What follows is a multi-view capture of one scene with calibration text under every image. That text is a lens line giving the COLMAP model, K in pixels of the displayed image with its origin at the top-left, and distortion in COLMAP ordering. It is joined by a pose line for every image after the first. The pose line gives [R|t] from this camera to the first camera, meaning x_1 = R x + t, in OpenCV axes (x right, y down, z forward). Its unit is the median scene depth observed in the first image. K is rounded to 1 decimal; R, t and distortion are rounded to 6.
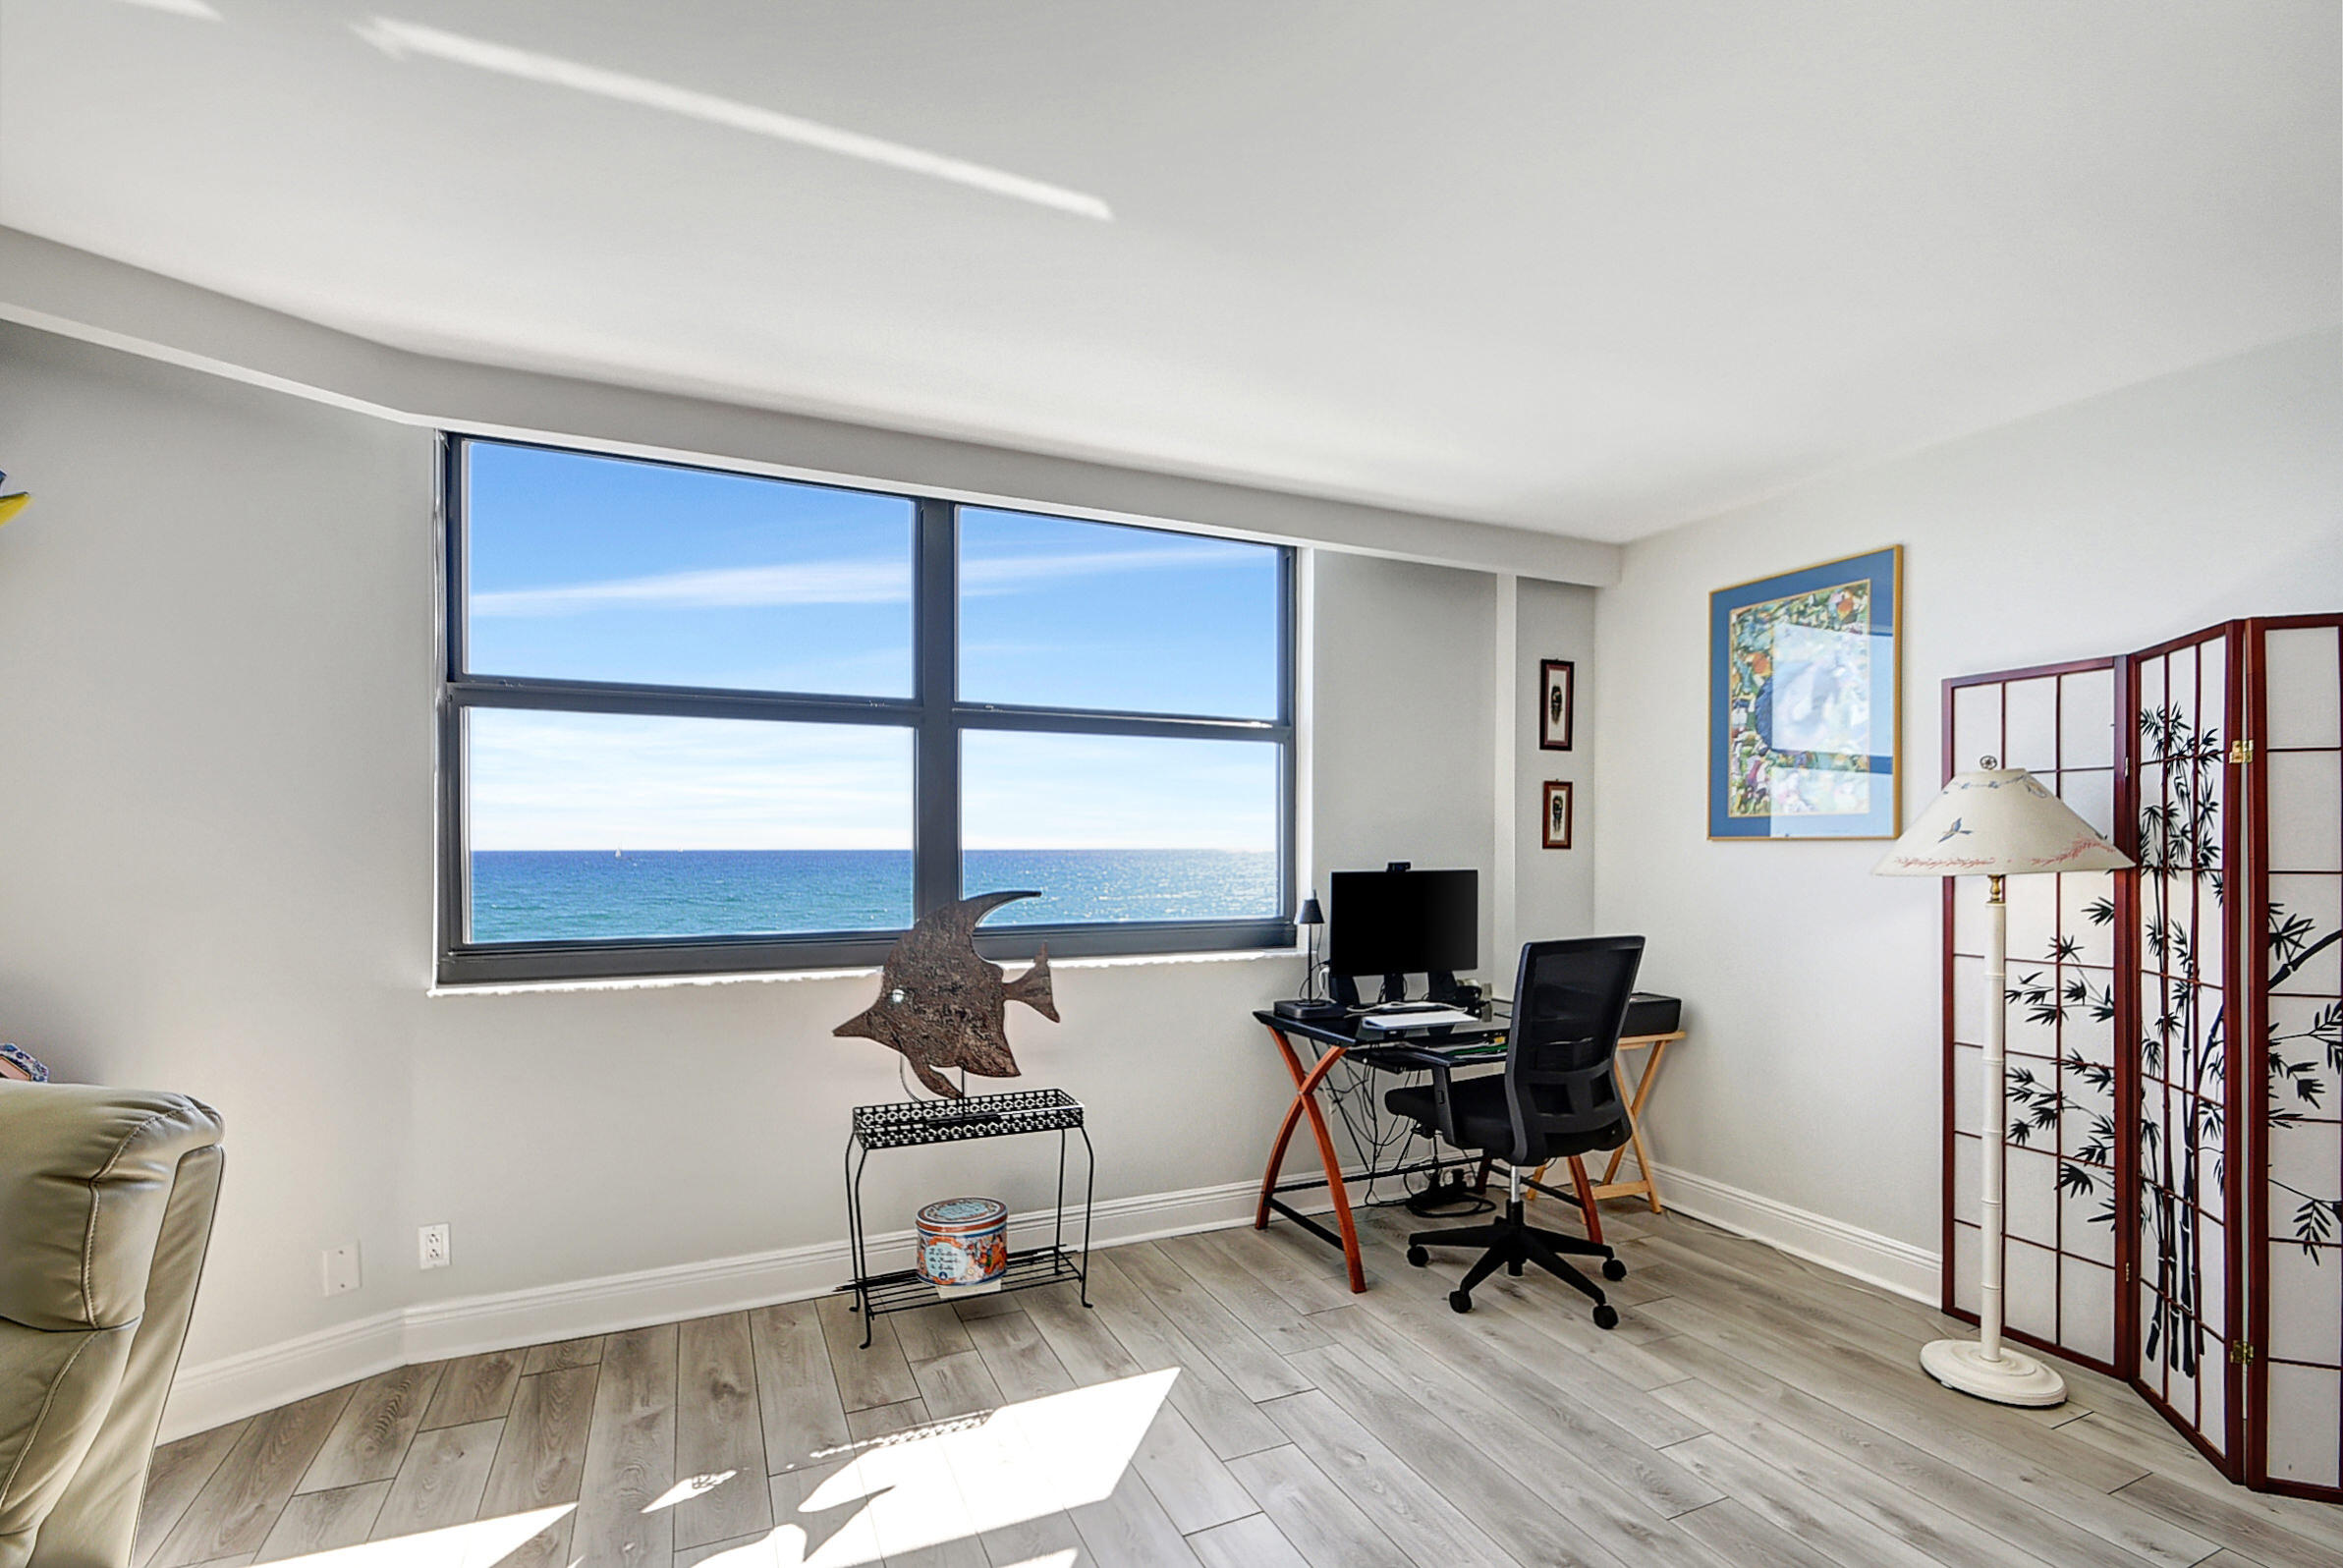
lens RADIAL K [[1083.3, 0, 1138.2], [0, 1083.3, 845.6], [0, 0, 1]] dist [0.001661, -0.002332]
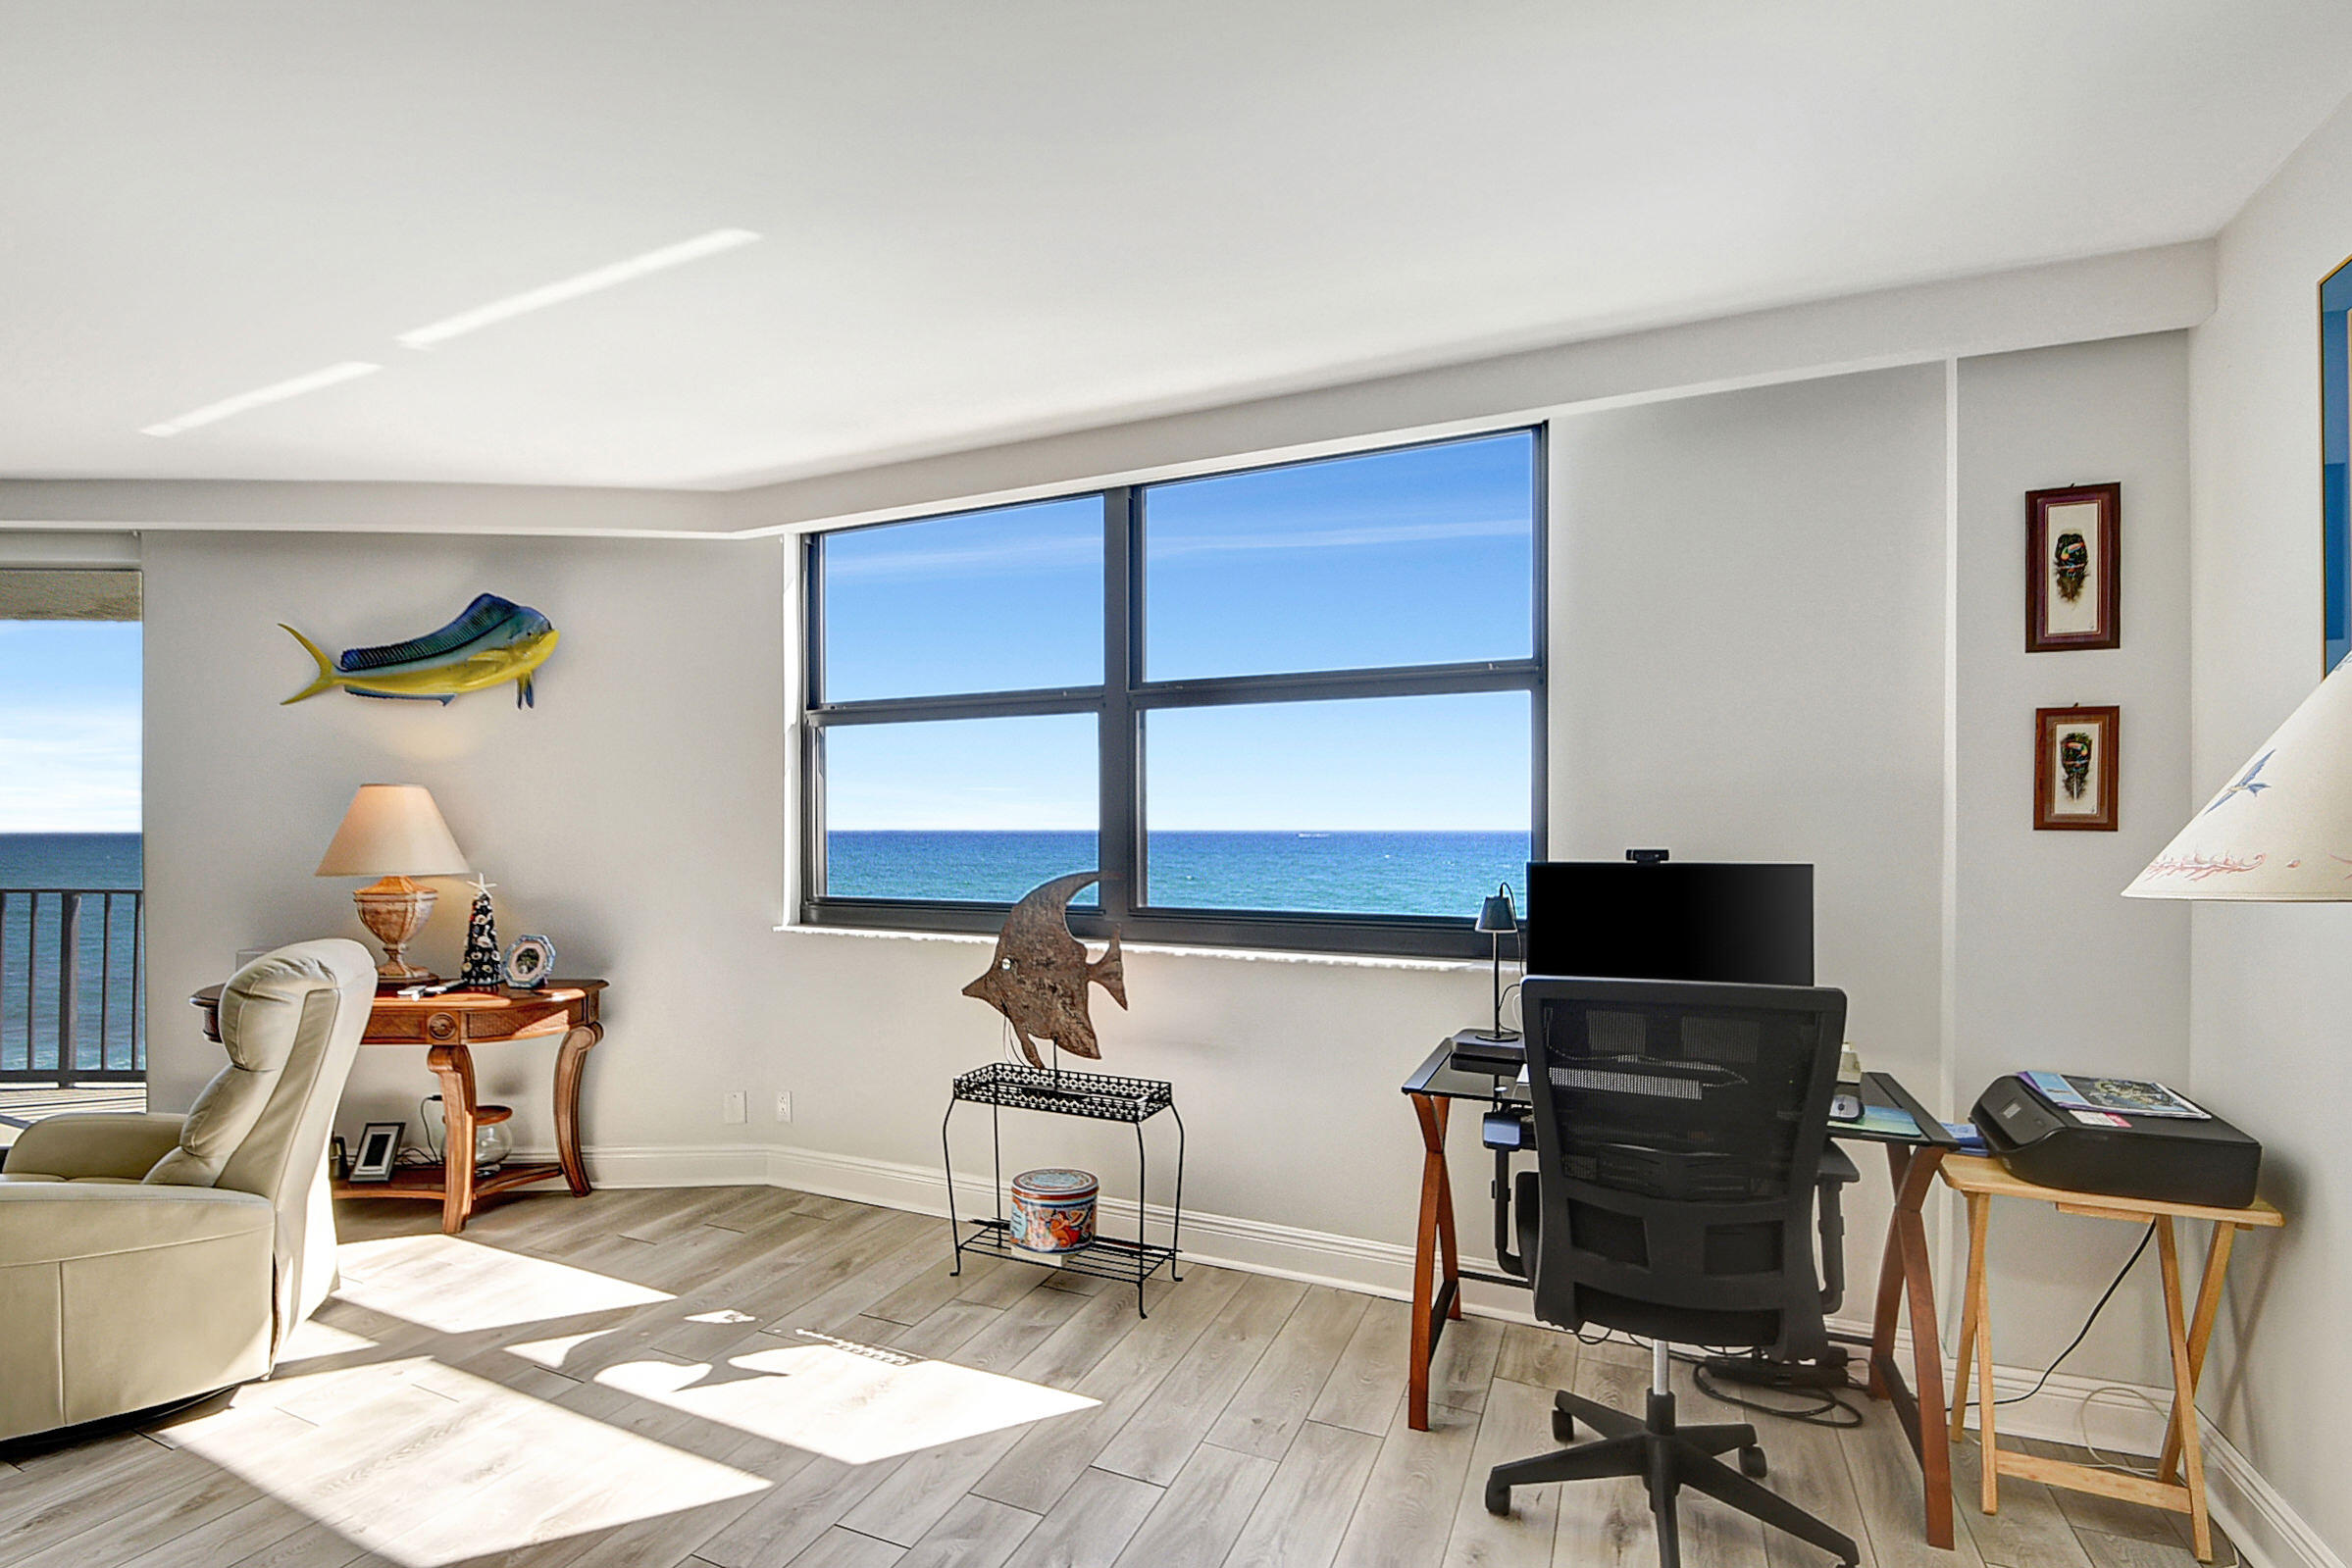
lens RADIAL K [[1076.2, 0, 1126.9], [0, 1076.2, 820.7], [0, 0, 1]] dist [0.002461, -0.003521]
pose [[0.652603, -0.003690, -0.757691, 0.677852], [0.002182, 0.999993, -0.002990, -0.001911], [0.757697, 0.000298, 0.652607, 0.393265]]
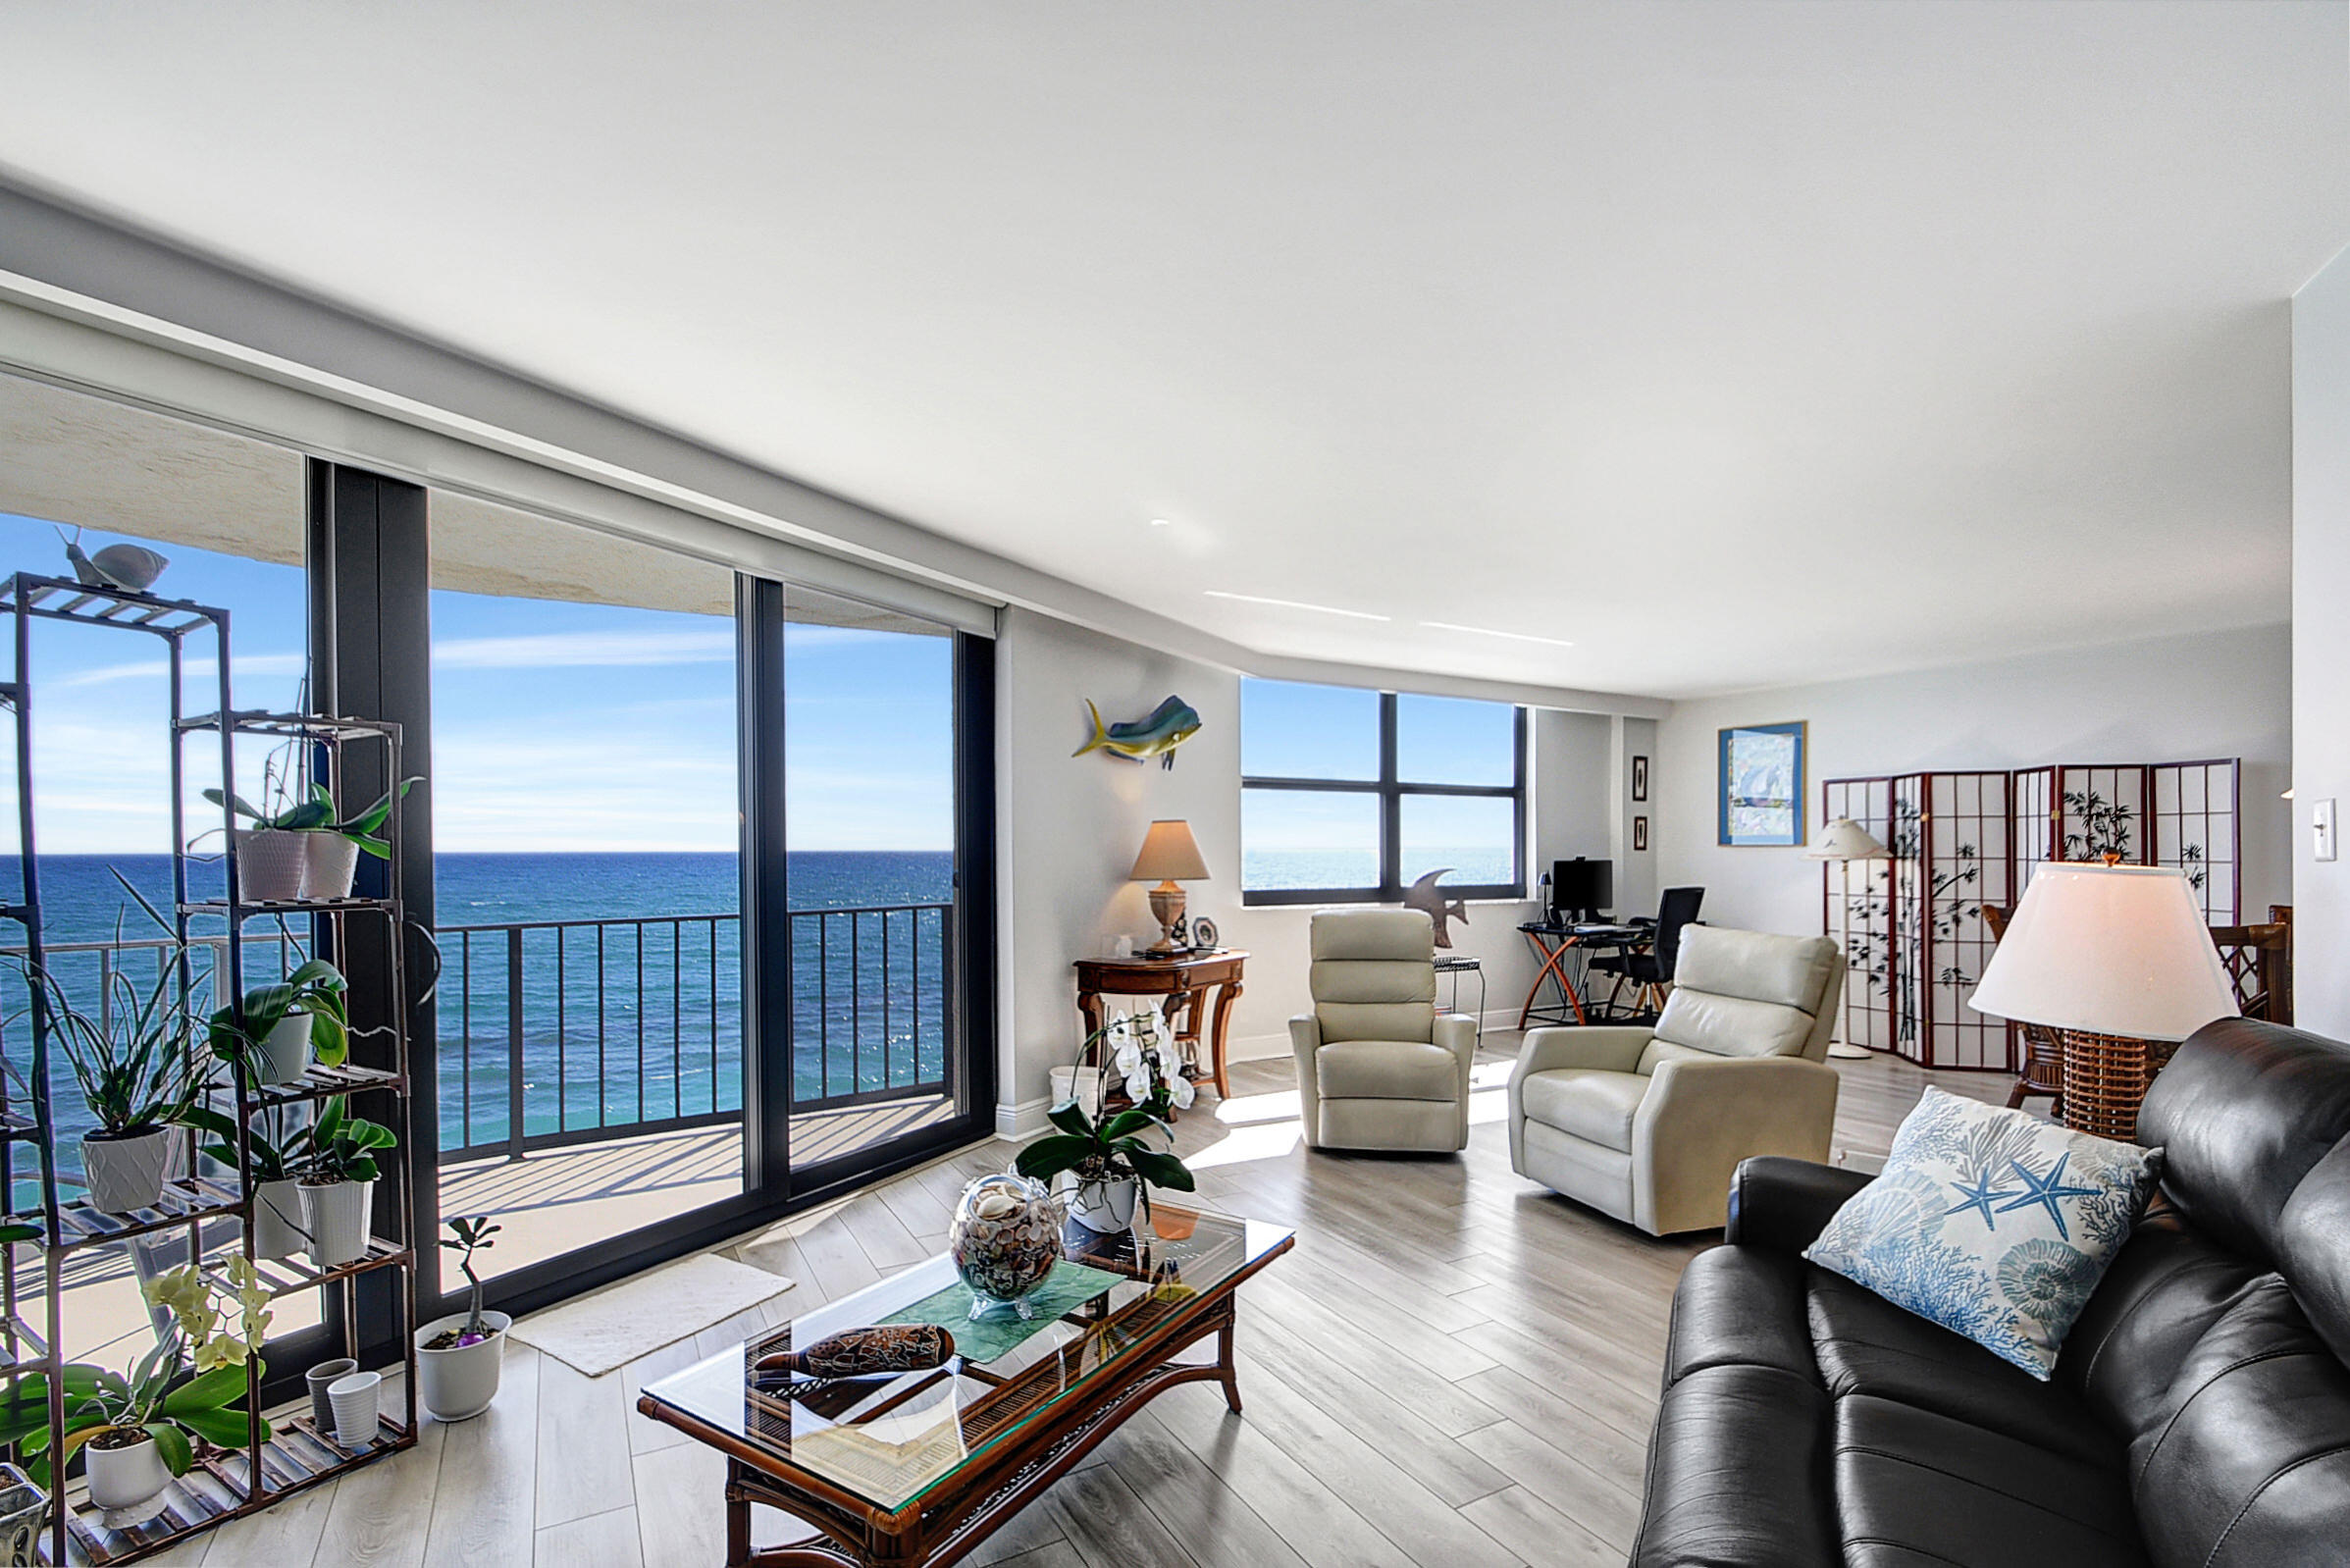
lens RADIAL K [[1075.4, 0, 1122.3], [0, 1075.4, 837.9], [0, 0, 1]] dist [0.002461, -0.003521]
pose [[0.996178, 0.001202, 0.087343, -1.060634], [-0.000704, 0.999983, -0.005740, -0.009868], [-0.087349, 0.005657, 0.996162, -1.297495]]
